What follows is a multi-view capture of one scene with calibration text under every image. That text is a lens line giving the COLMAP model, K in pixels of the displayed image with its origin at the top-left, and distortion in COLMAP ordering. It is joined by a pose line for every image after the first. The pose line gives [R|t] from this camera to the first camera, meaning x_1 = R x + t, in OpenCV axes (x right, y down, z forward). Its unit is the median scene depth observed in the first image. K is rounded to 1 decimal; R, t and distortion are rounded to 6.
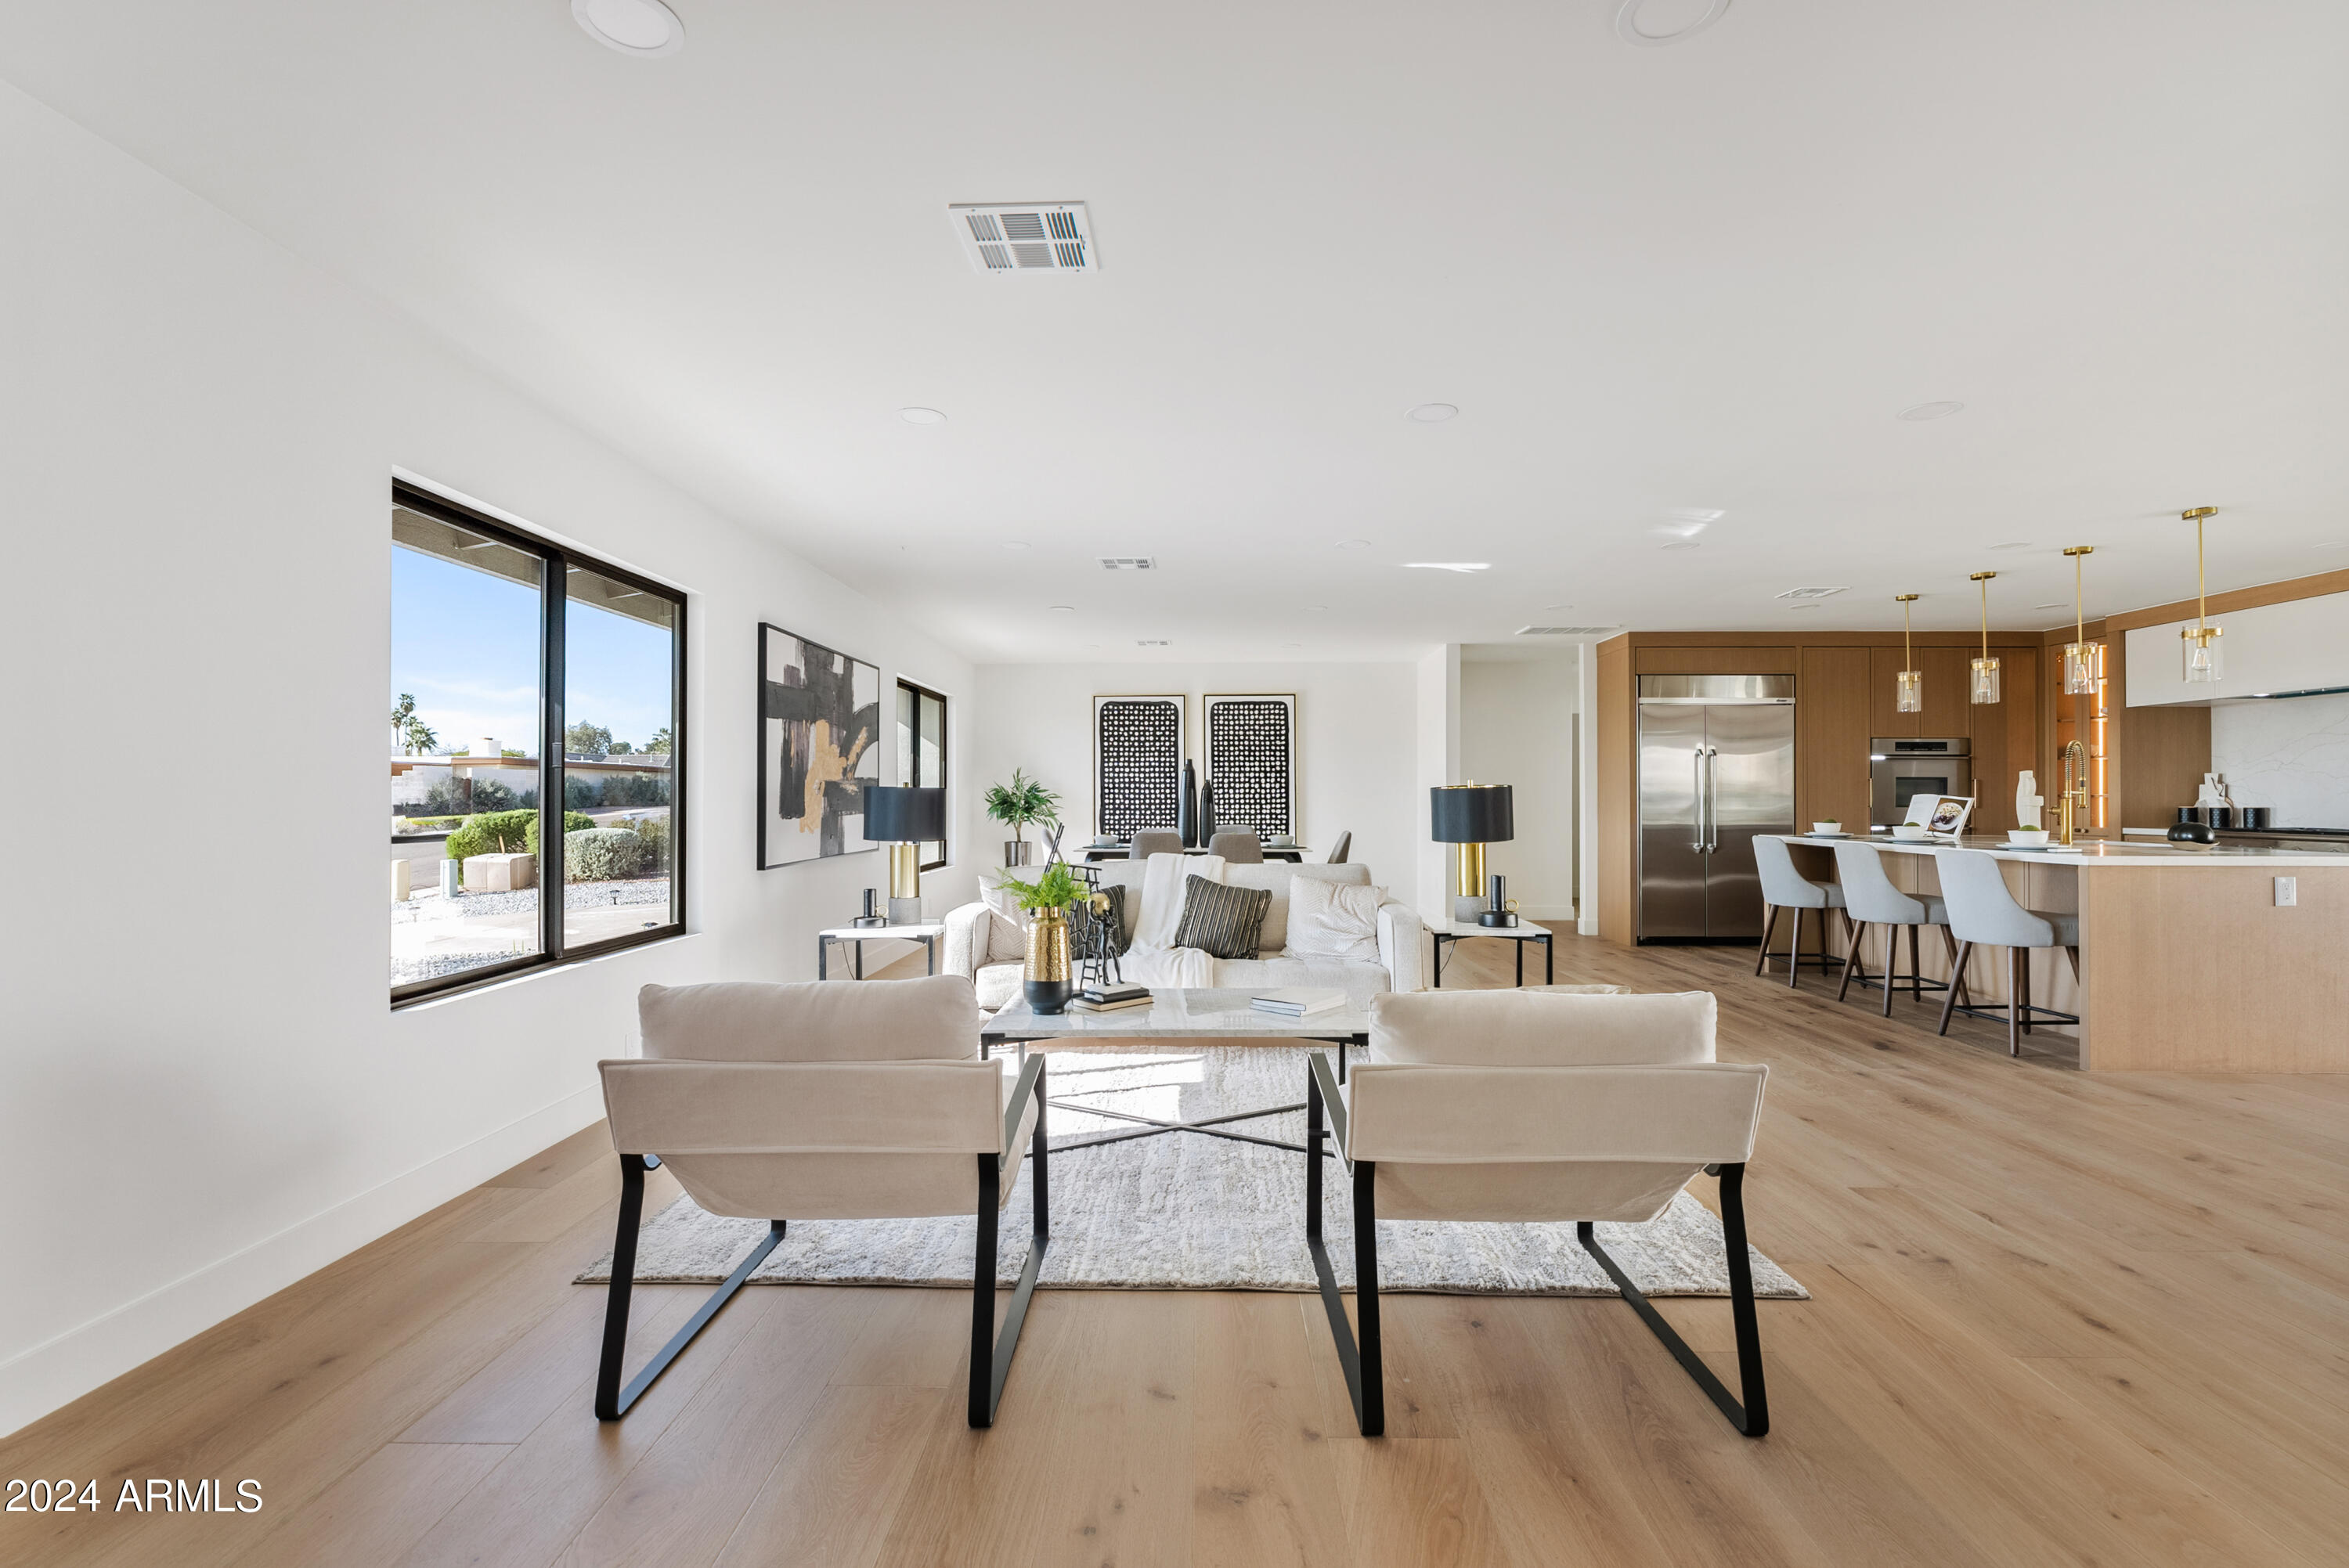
lens RADIAL K [[1079.3, 0, 1178.6], [0, 1079.3, 782.7], [0, 0, 1]] dist [-0.010284, 0.003172]
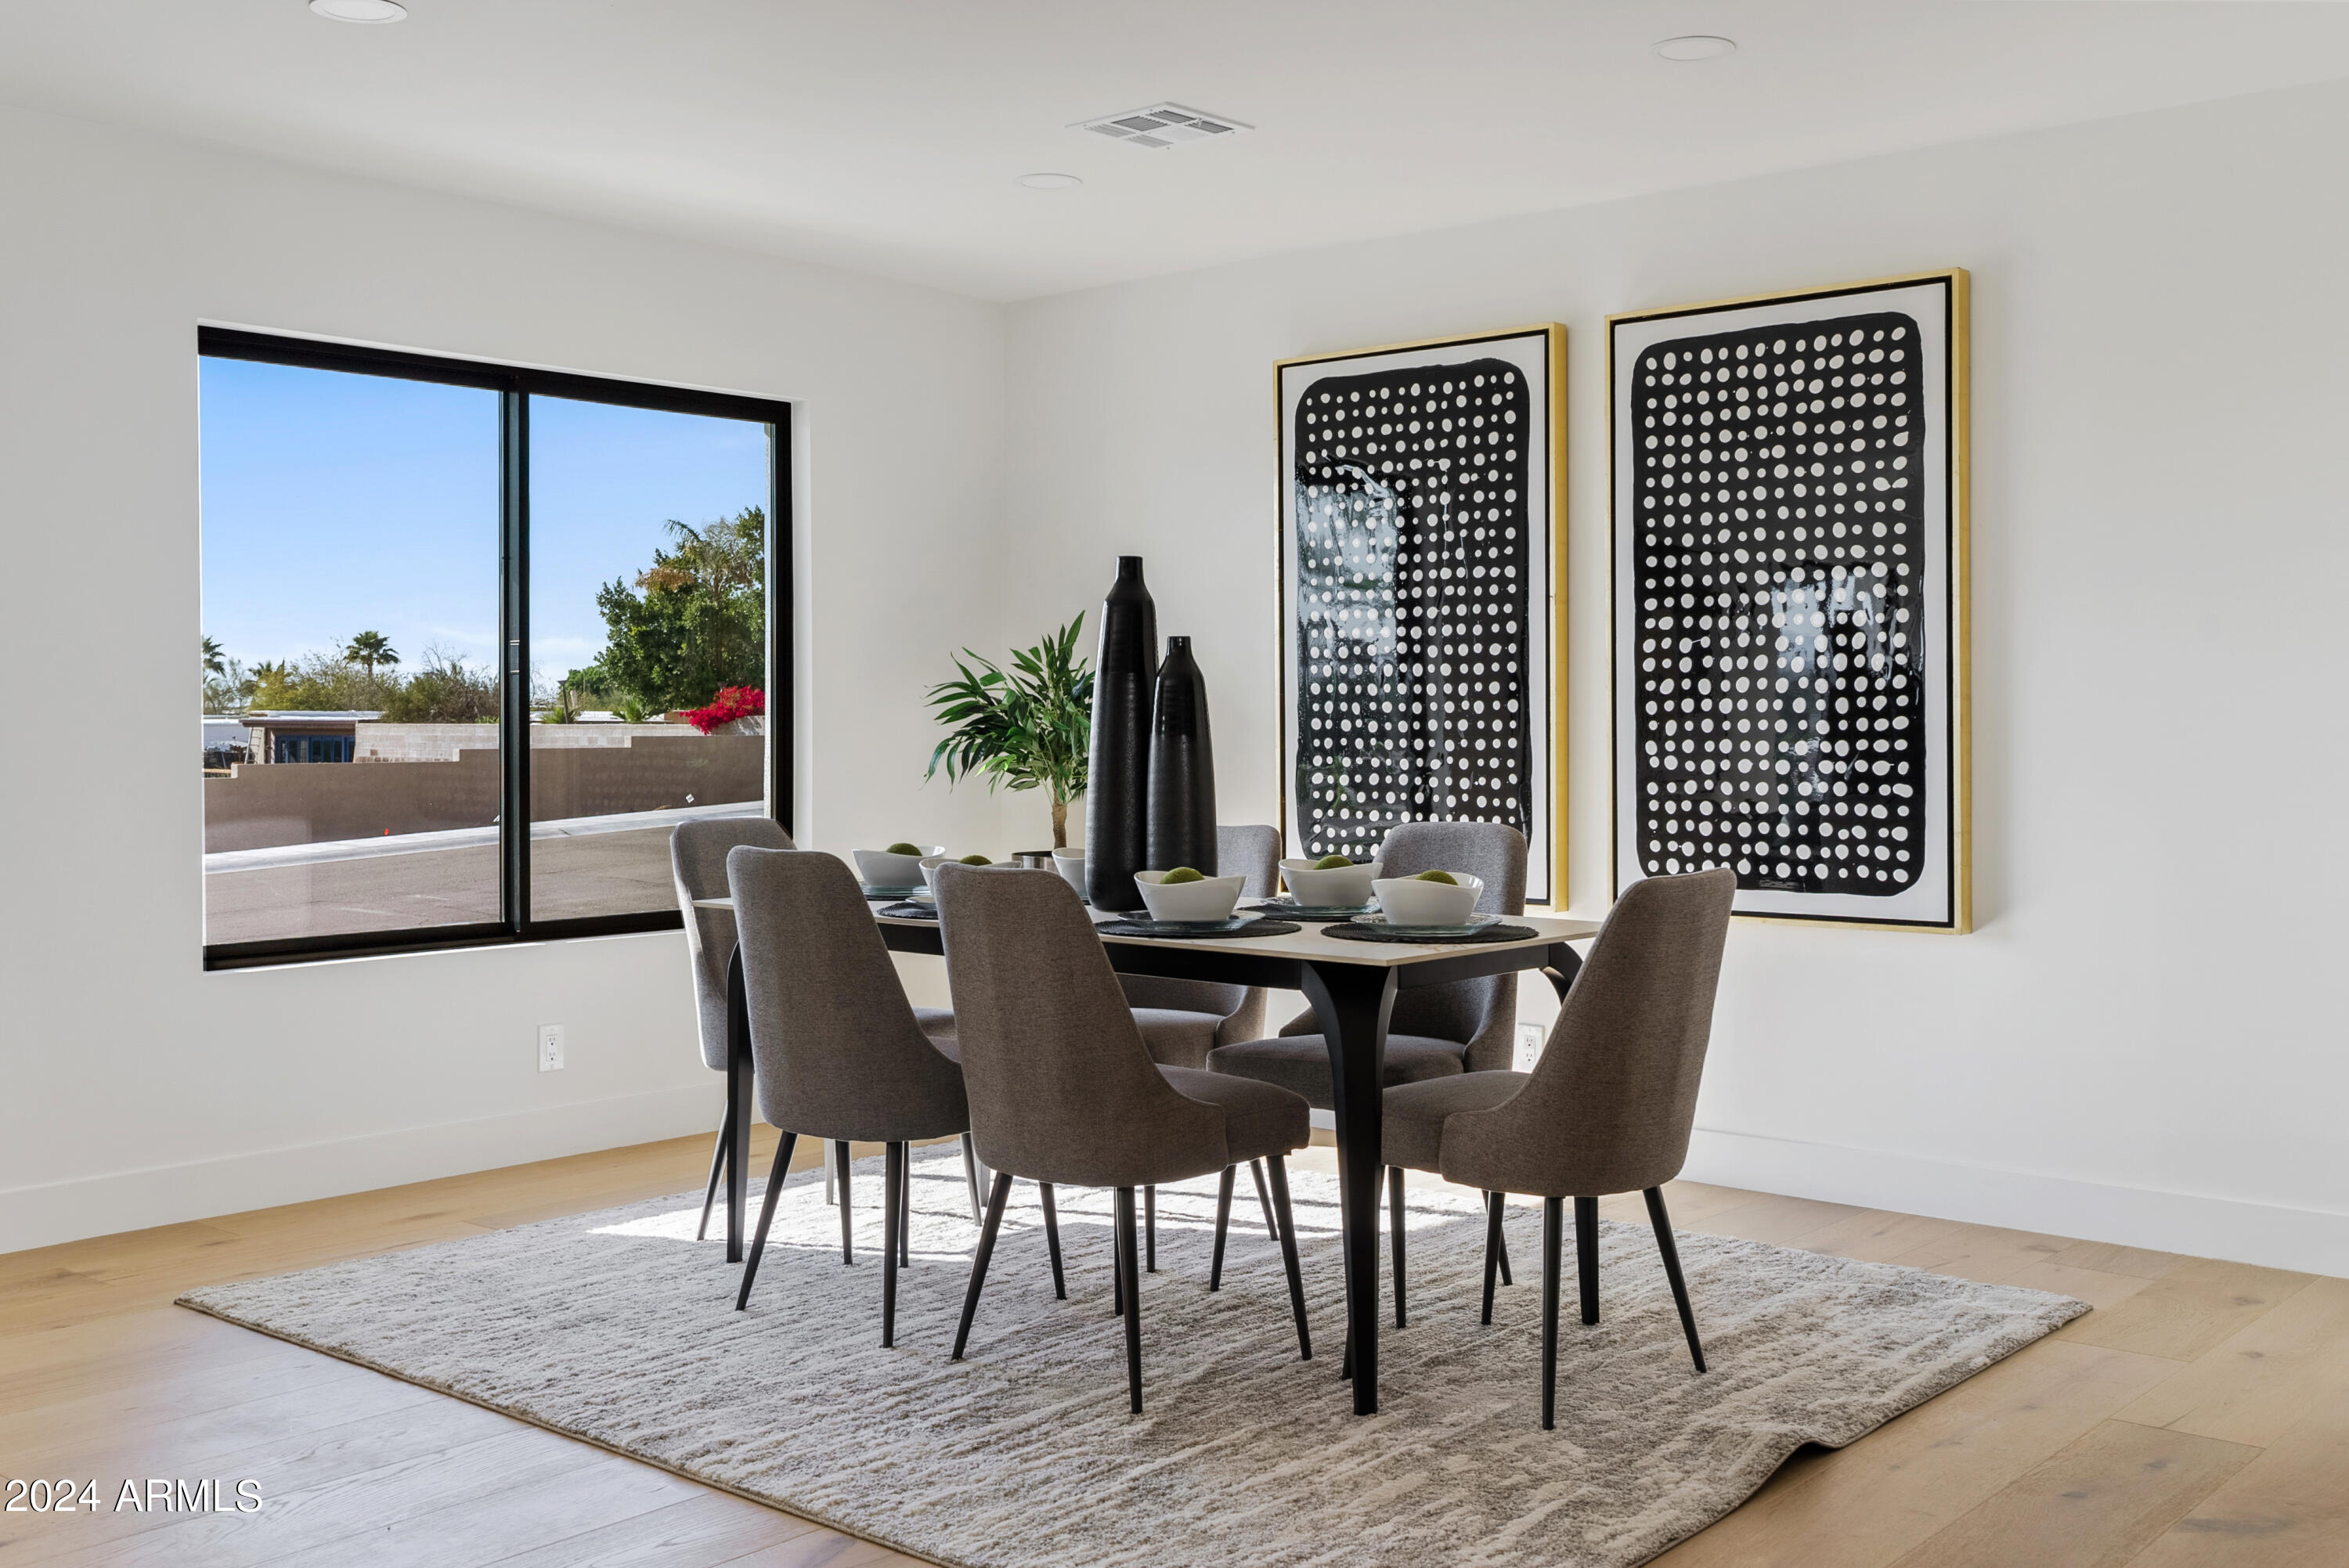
lens RADIAL K [[2338.6, 0, 1179.3], [0, 2338.6, 715.5], [0, 0, 1]] dist [0.011808, 0.000000]
pose [[0.770187, -0.000638, -0.637817, 0.418098], [0.010419, 0.999879, 0.011581, 0.010385], [0.637733, -0.015565, 0.770101, 0.658974]]
